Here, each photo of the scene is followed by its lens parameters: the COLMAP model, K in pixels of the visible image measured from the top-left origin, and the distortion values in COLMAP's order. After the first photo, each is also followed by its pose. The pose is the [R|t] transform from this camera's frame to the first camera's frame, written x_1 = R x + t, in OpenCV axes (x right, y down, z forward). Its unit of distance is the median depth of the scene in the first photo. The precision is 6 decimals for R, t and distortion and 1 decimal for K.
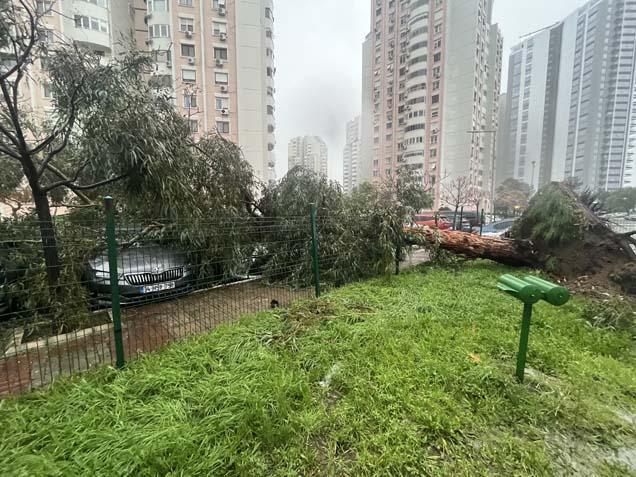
lens RADIAL K [[255.4, 0, 316.6], [0, 255.4, 237.5], [0, 0, 1]] dist [0.000739, -0.000457]
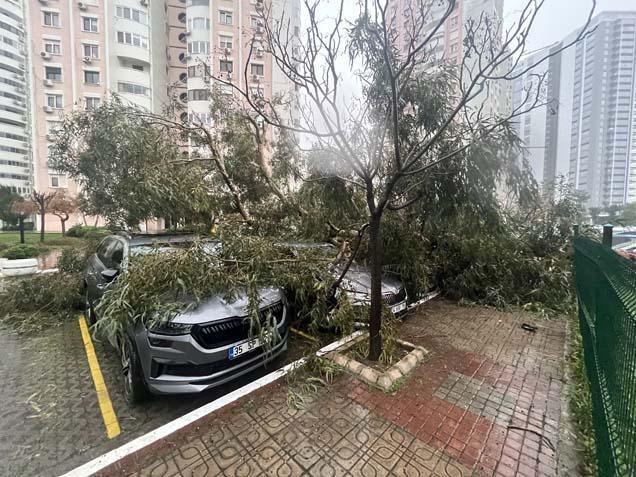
lens RADIAL K [[255.4, 0, 317.7], [0, 255.4, 237.8], [0, 0, 1]] dist [0.000739, -0.000457]
pose [[0.999966, 0.007309, 0.003805, -0.130336], [-0.007151, 0.999172, -0.040050, -0.005424], [-0.004094, 0.040021, 0.999190, 0.000862]]
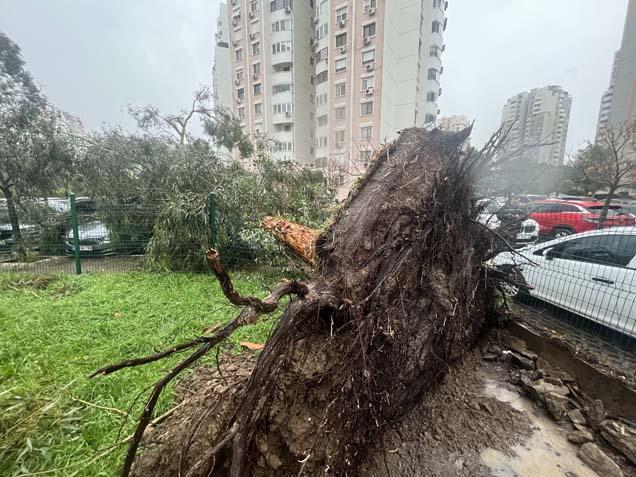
lens RADIAL K [[255.4, 0, 317.2], [0, 255.4, 238.7], [0, 0, 1]] dist [0.000739, -0.000457]
pose [[0.752874, 0.110693, -0.648789, 0.195790], [-0.060256, 0.993208, 0.099534, -0.010489], [0.655400, -0.035843, 0.754431, 0.098488]]
